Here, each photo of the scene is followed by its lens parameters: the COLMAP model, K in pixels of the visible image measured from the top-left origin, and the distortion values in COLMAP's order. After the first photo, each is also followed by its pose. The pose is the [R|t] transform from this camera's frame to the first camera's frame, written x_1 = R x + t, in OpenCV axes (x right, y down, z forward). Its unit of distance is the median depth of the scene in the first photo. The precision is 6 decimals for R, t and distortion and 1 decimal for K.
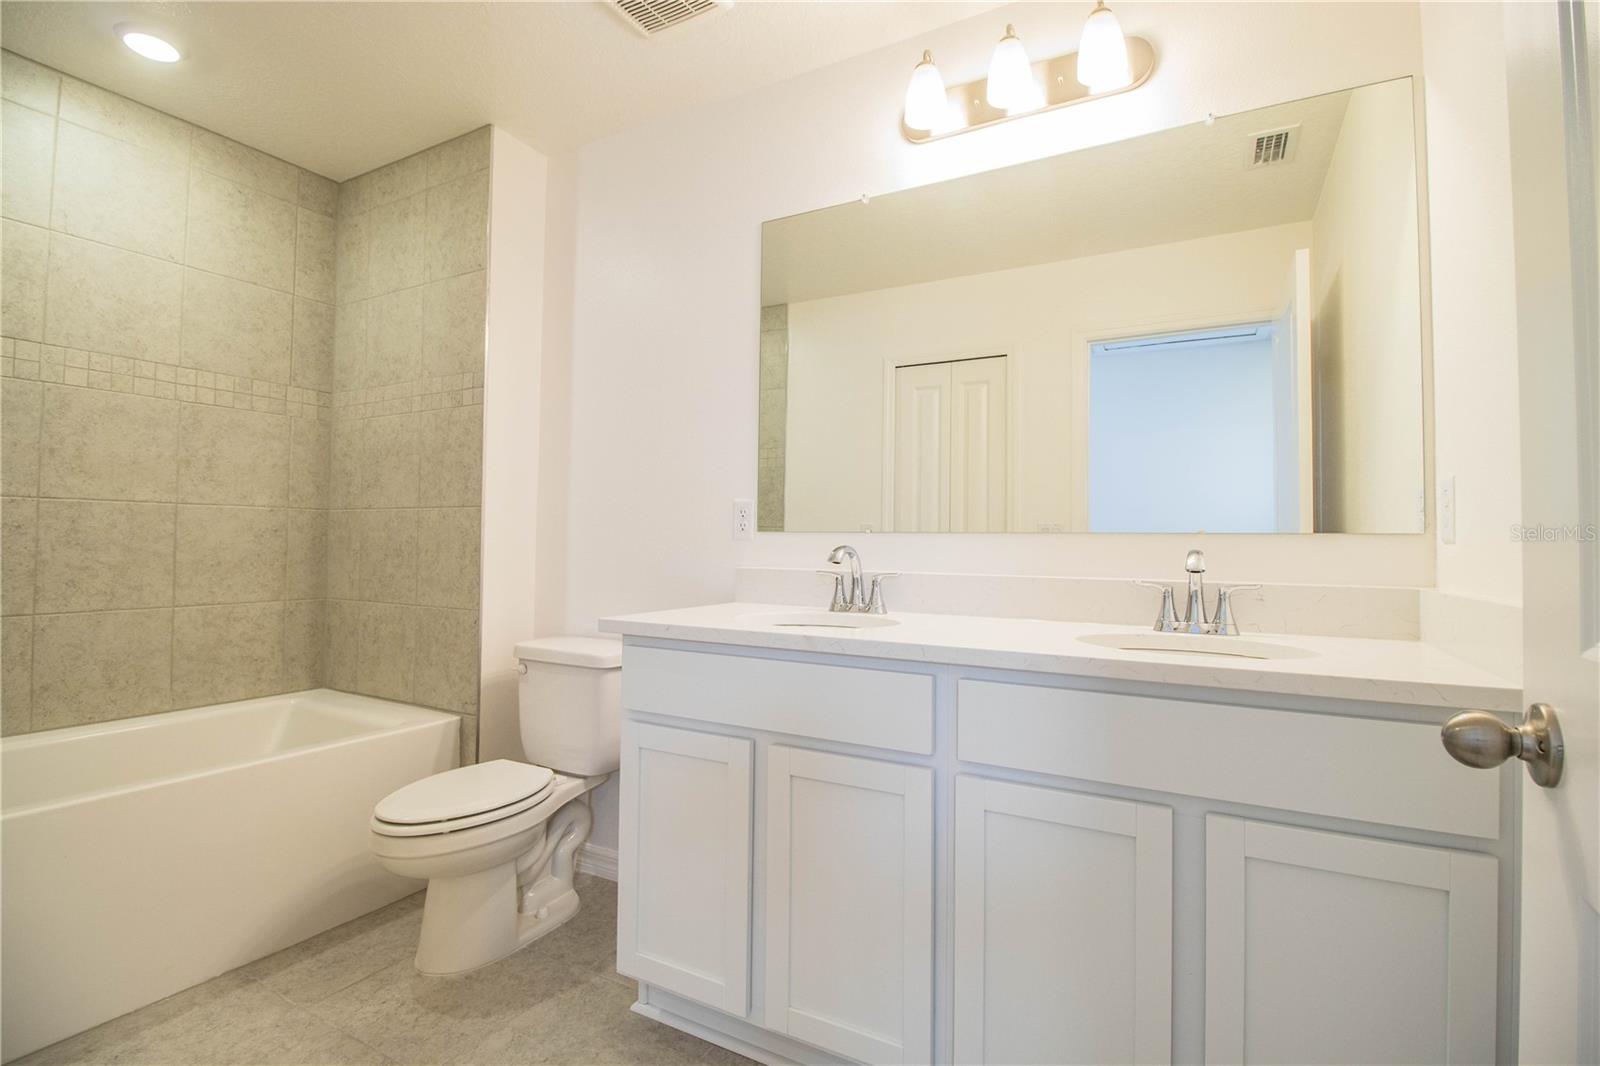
lens RADIAL K [[730.7, 0, 802.7], [0, 730.7, 527.4], [0, 0, 1]] dist [0.001150, -0.013129]
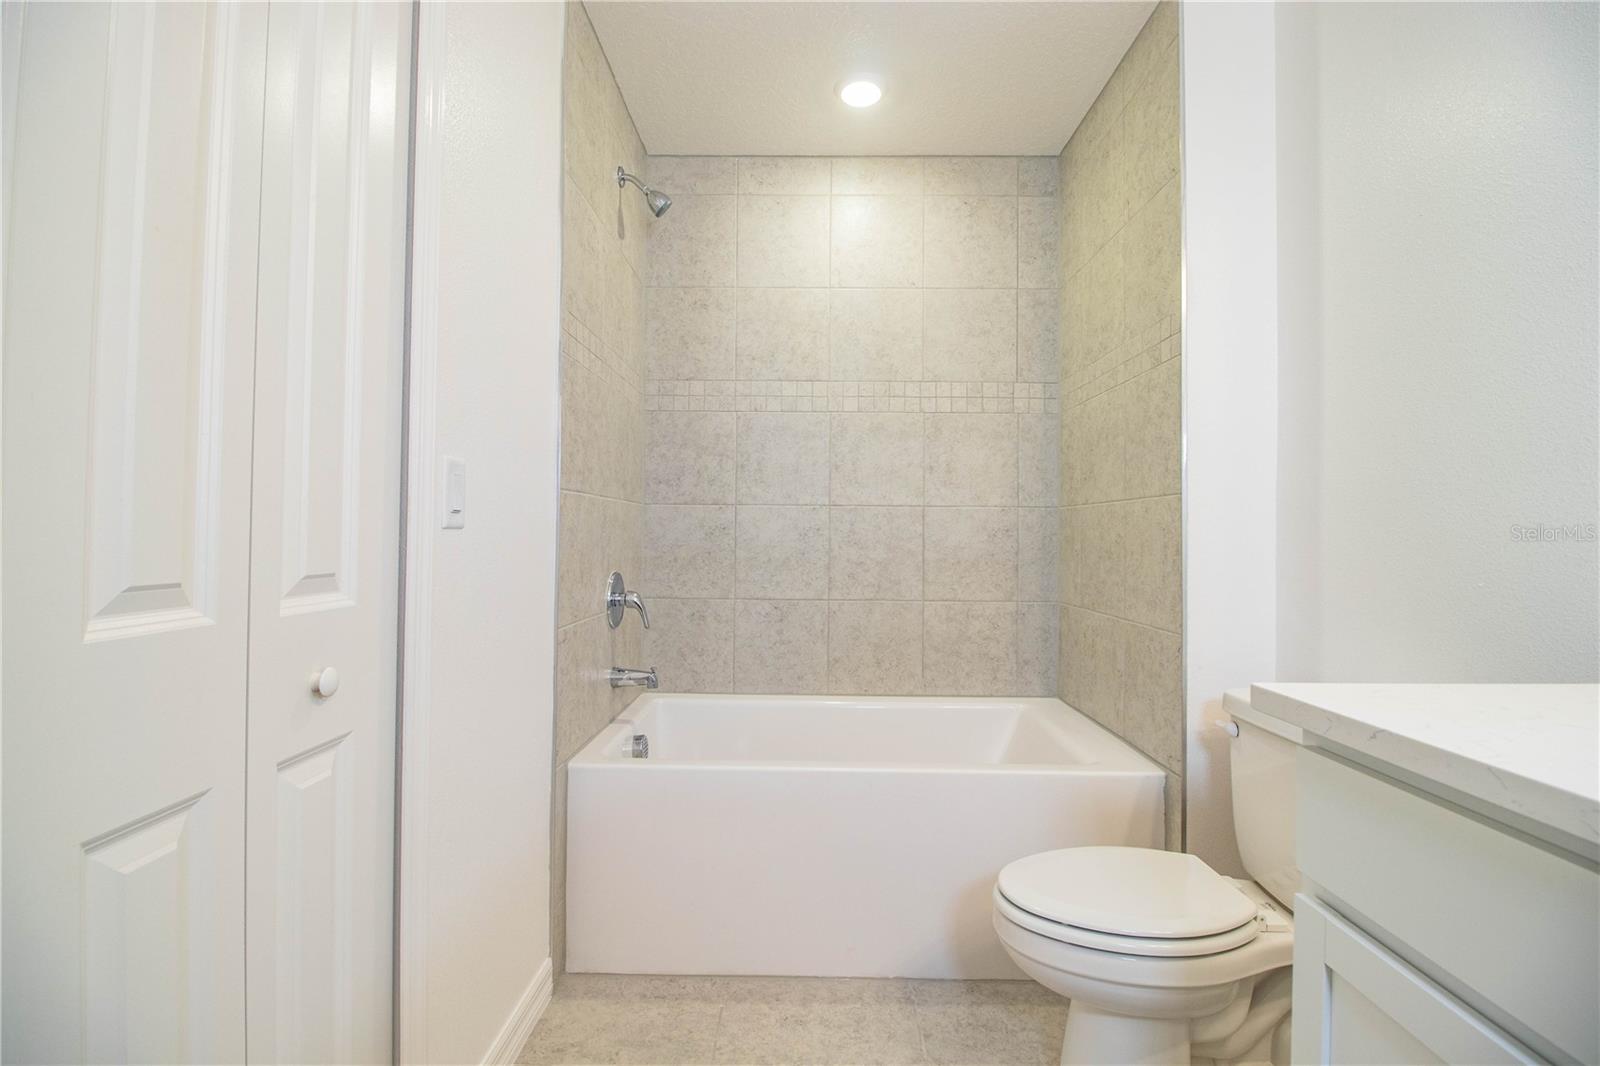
lens RADIAL K [[730.7, 0, 819.4], [0, 730.7, 523.8], [0, 0, 1]] dist [0.001150, -0.013129]
pose [[0.482180, -0.020576, -0.875831, 0.026717], [0.014650, 0.999774, -0.015423, 0.007505], [0.875950, -0.005394, 0.482372, 0.320681]]
